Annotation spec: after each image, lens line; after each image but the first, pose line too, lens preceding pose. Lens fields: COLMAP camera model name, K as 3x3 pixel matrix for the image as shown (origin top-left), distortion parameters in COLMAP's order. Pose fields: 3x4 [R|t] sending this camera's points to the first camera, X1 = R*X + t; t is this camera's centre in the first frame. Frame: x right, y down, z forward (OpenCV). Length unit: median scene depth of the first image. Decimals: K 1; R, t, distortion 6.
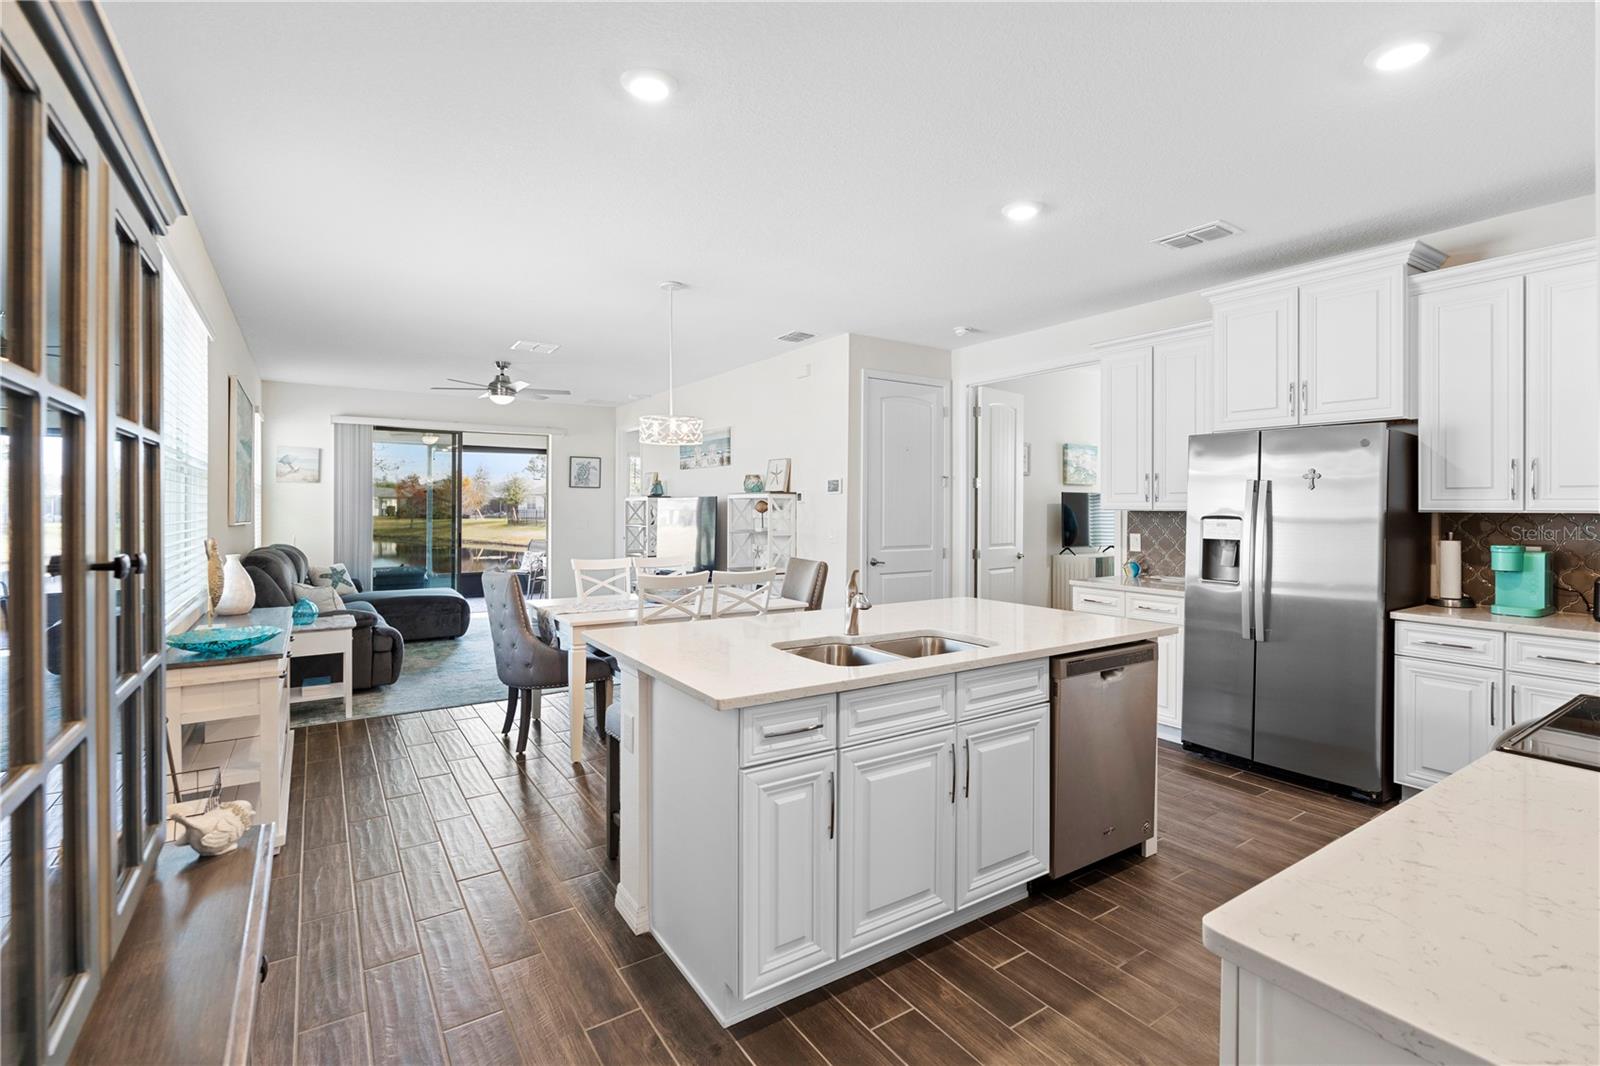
lens RADIAL K [[735.0, 0, 798.9], [0, 735.0, 505.2], [0, 0, 1]] dist [-0.010704, 0.000615]
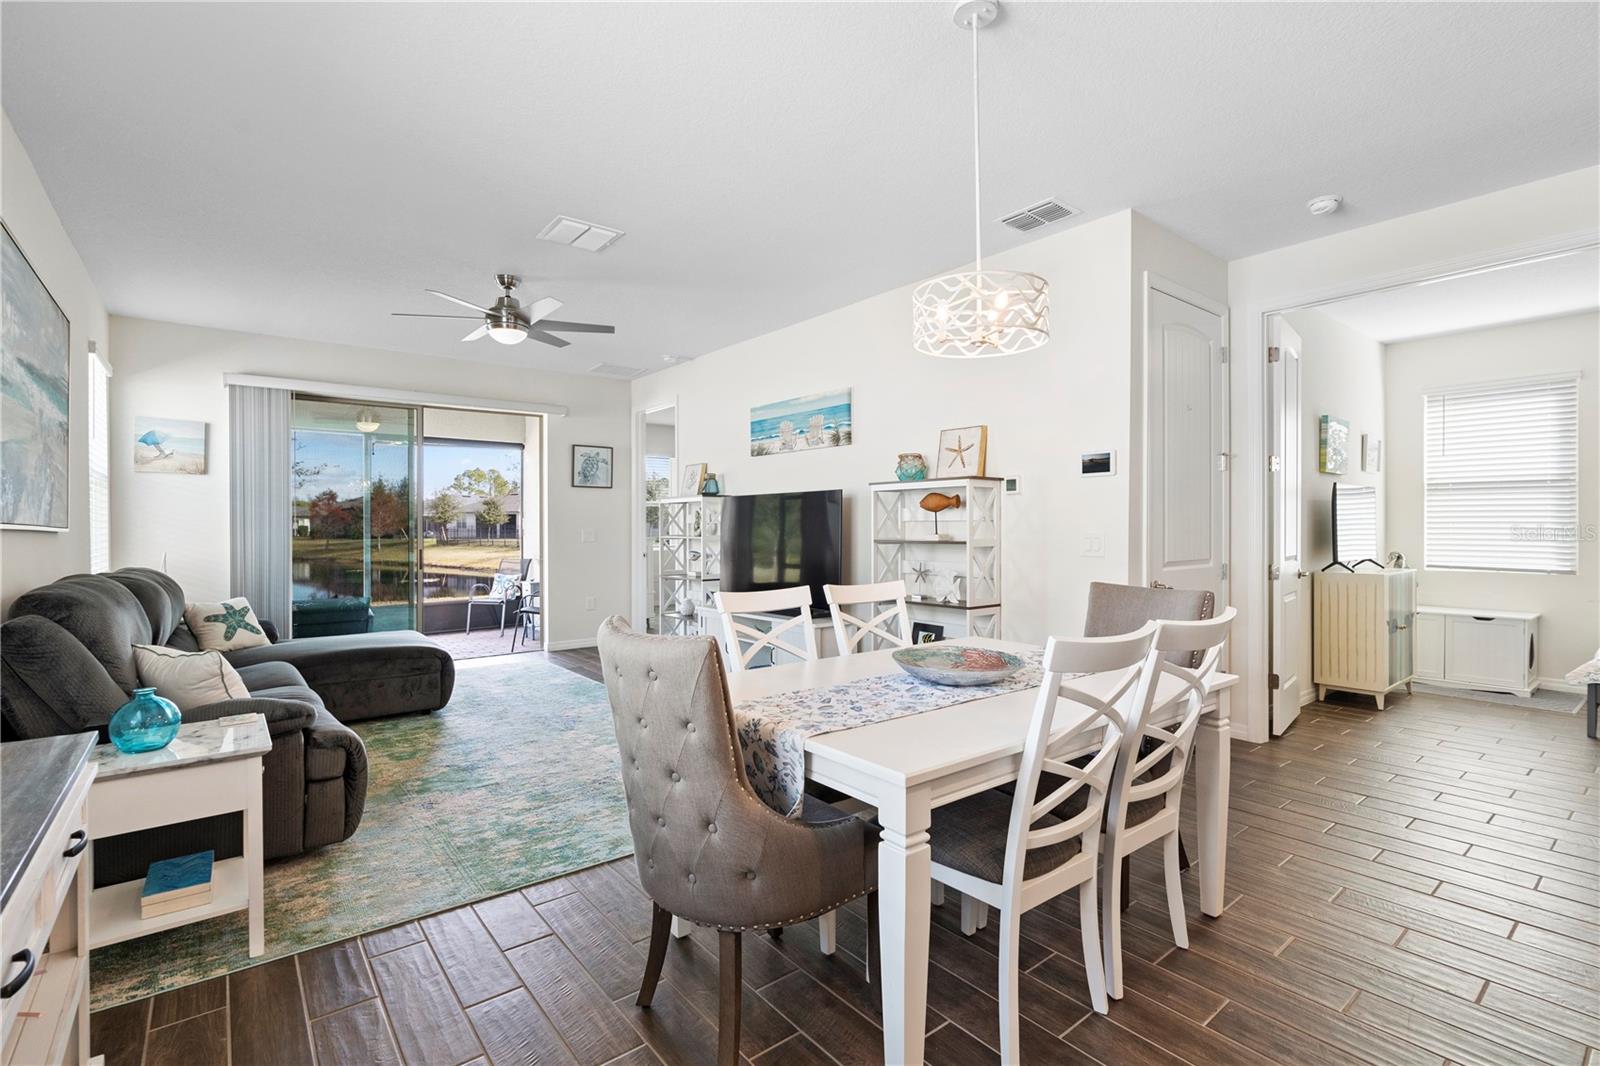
lens RADIAL K [[734.6, 0, 797.5], [0, 734.6, 529.9], [0, 0, 1]] dist [-0.009904, 0.000893]
pose [[0.996182, -0.005578, 0.087122, -0.211351], [0.004856, 0.999952, 0.008499, 0.018867], [-0.087165, -0.008043, 0.996161, 0.345968]]
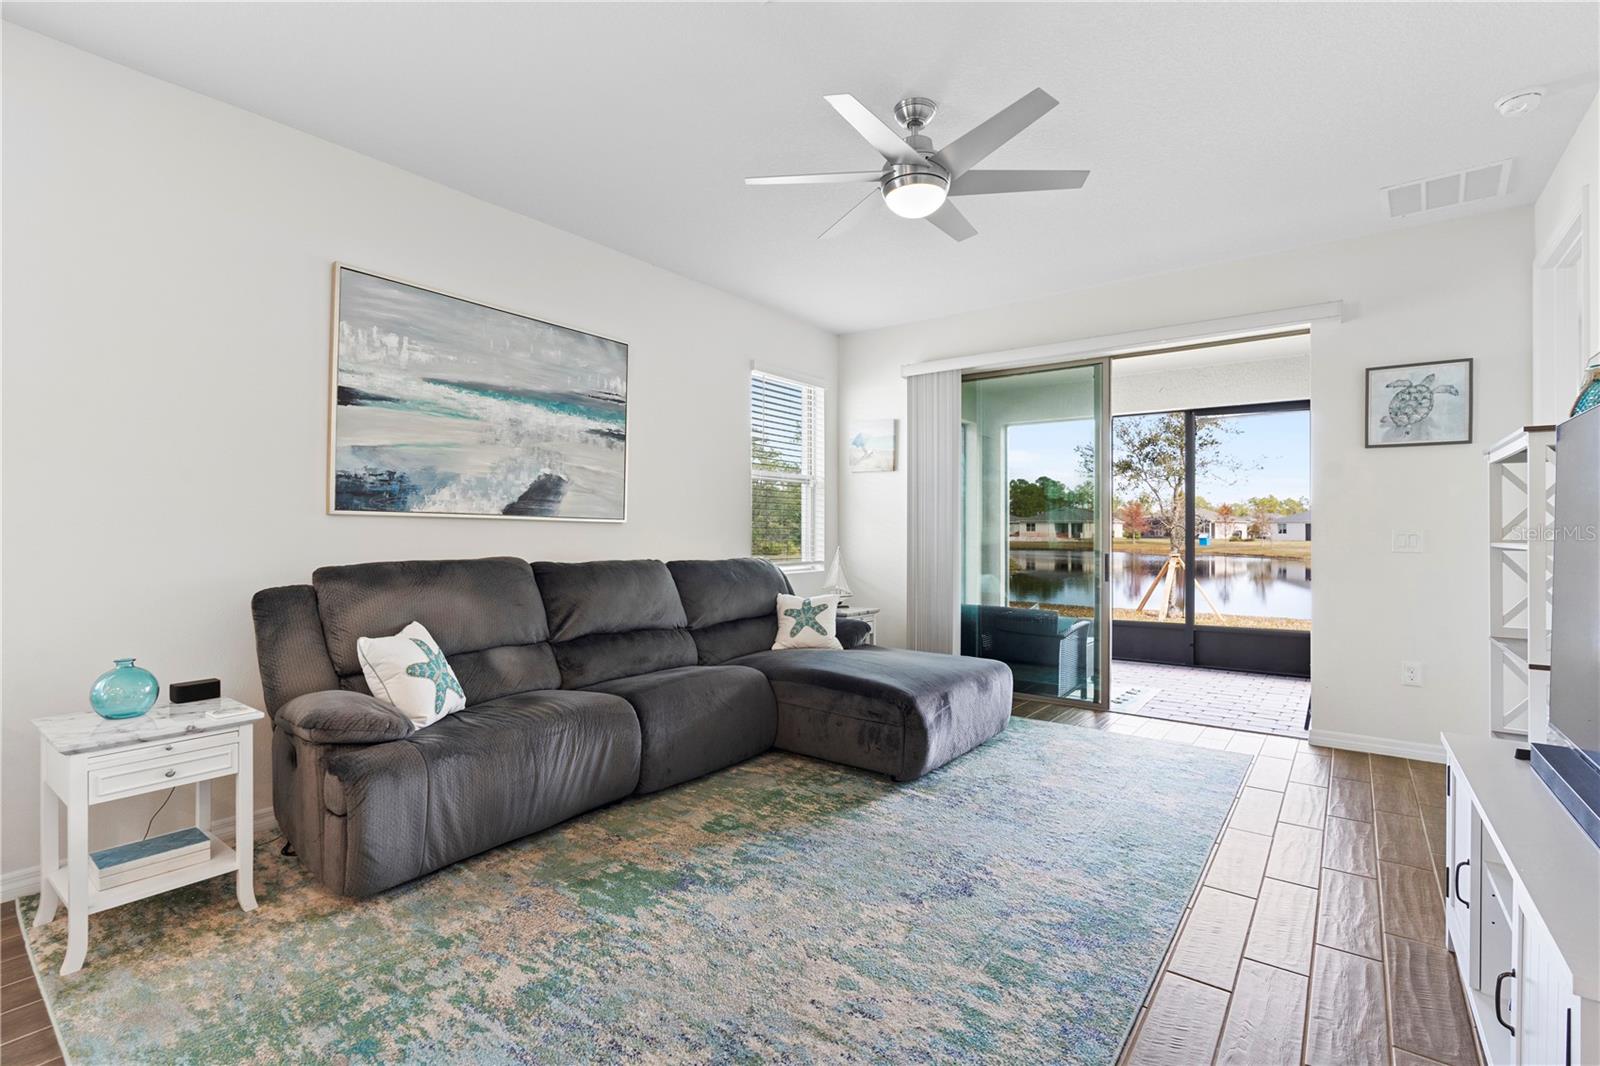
lens RADIAL K [[734.6, 0, 797.5], [0, 734.6, 529.9], [0, 0, 1]] dist [-0.009904, 0.000893]
pose [[0.332495, -0.000243, -0.943105, -0.063638], [-0.001518, 0.999999, -0.000793, 0.027869], [0.943104, 0.001695, 0.332494, 0.813482]]
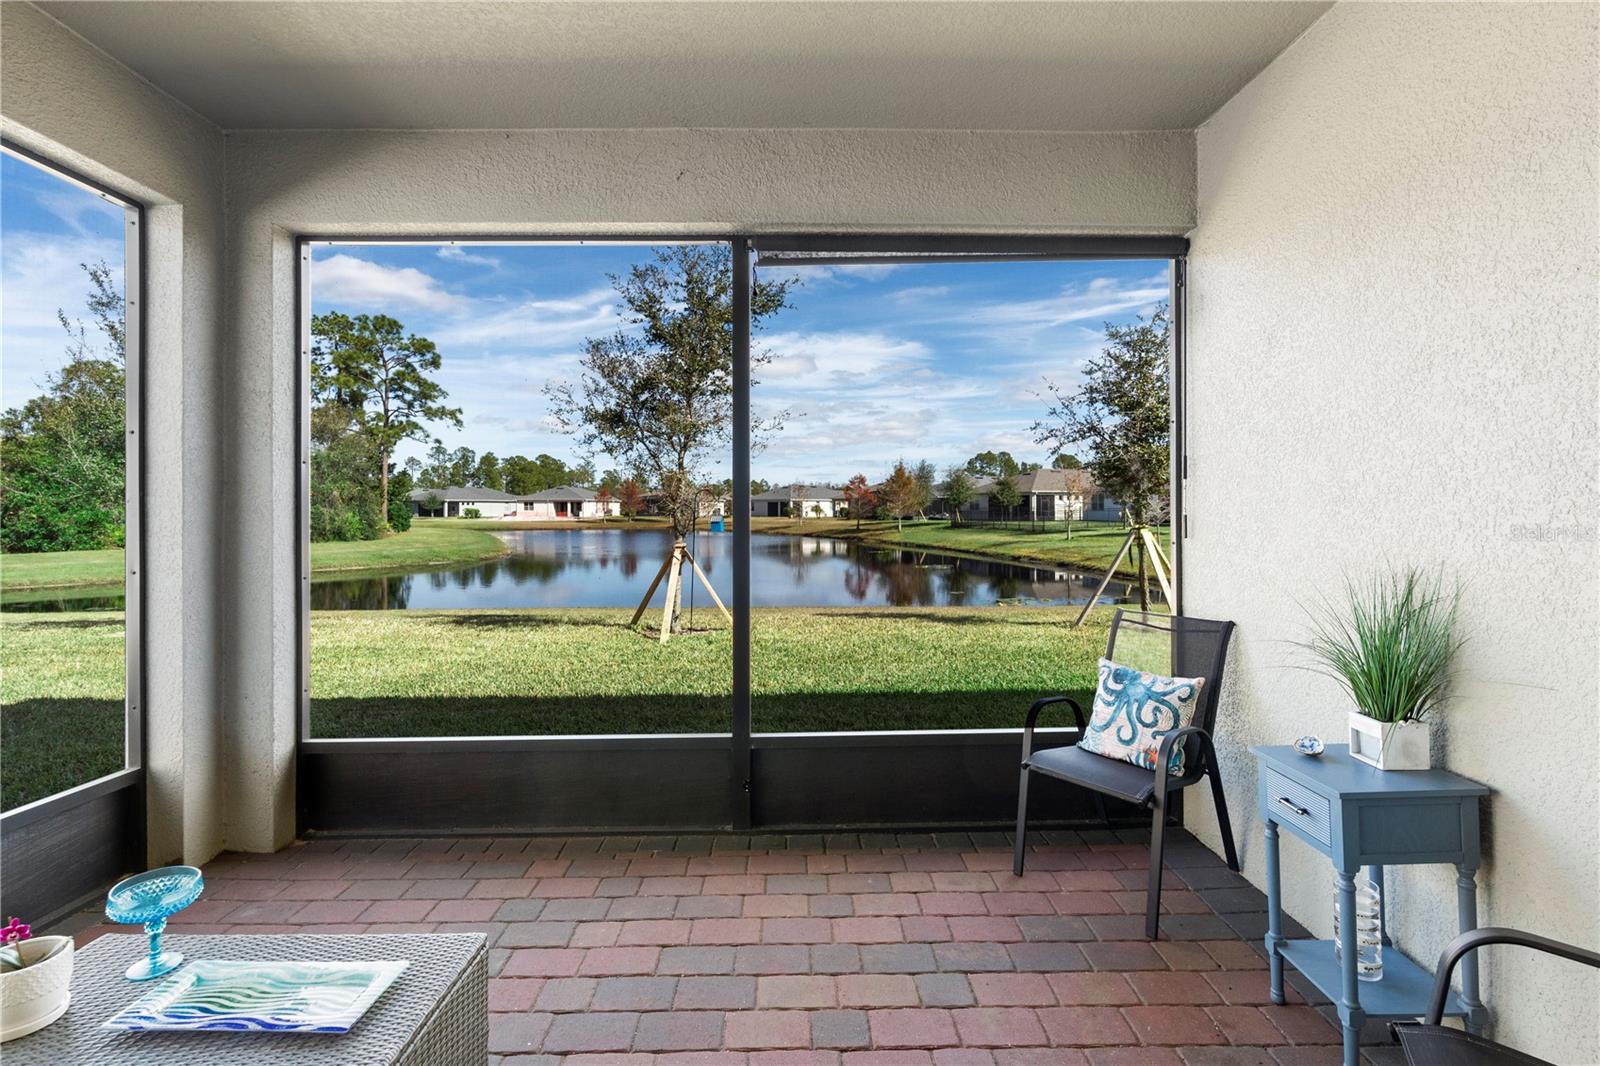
lens RADIAL K [[735.0, 0, 798.9], [0, 735.0, 505.2], [0, 0, 1]] dist [-0.010704, 0.000615]
pose [[0.838413, -0.006637, -0.544995, -0.568501], [0.005354, 0.999978, -0.003941, 0.022184], [0.545009, 0.000387, 0.838430, 1.312005]]
